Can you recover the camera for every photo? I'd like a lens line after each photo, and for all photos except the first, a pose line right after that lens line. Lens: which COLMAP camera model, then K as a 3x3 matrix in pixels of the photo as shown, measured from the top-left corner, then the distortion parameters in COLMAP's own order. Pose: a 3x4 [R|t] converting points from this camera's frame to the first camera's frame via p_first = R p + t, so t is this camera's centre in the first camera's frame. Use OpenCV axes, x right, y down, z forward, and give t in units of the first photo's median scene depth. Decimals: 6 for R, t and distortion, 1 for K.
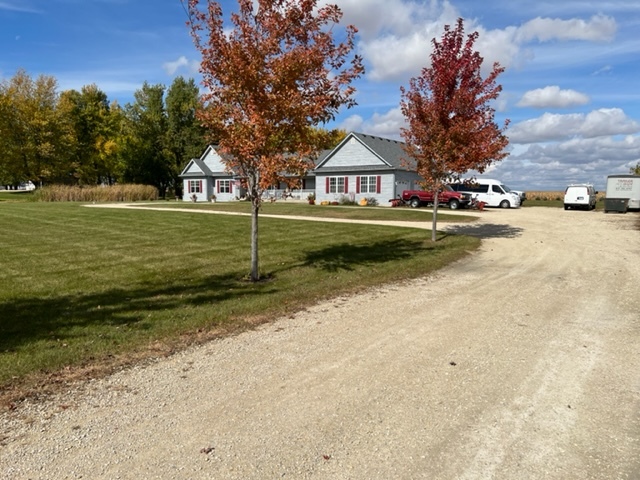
lens RADIAL K [[483.7, 0, 320.9], [0, 483.7, 238.6], [0, 0, 1]] dist [0.044757, -0.003087]
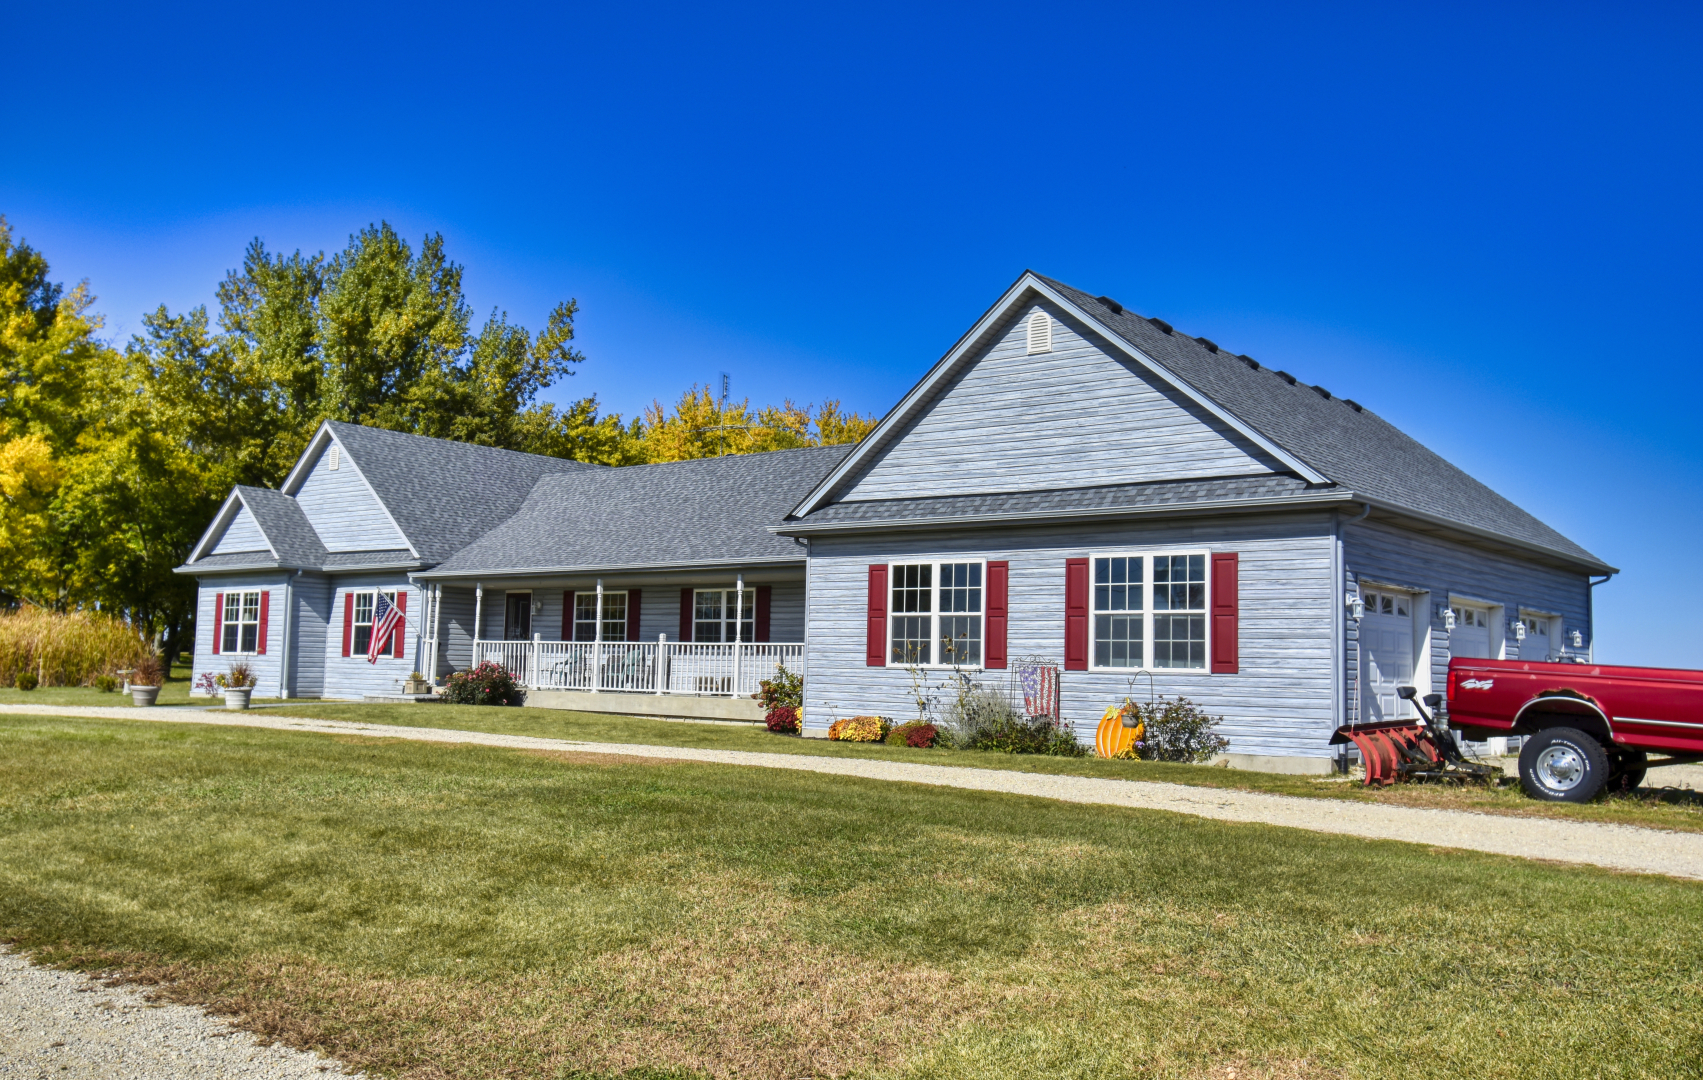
lens RADIAL K [[1459.2, 0, 857.4], [0, 1459.2, 530.1], [0, 0, 1]] dist [-0.004257, -0.008431]
pose [[0.998740, 0.011872, -0.048751, 0.030402], [-0.020660, 0.982720, -0.183944, -0.050760], [0.045725, 0.184720, 0.981727, 0.535650]]
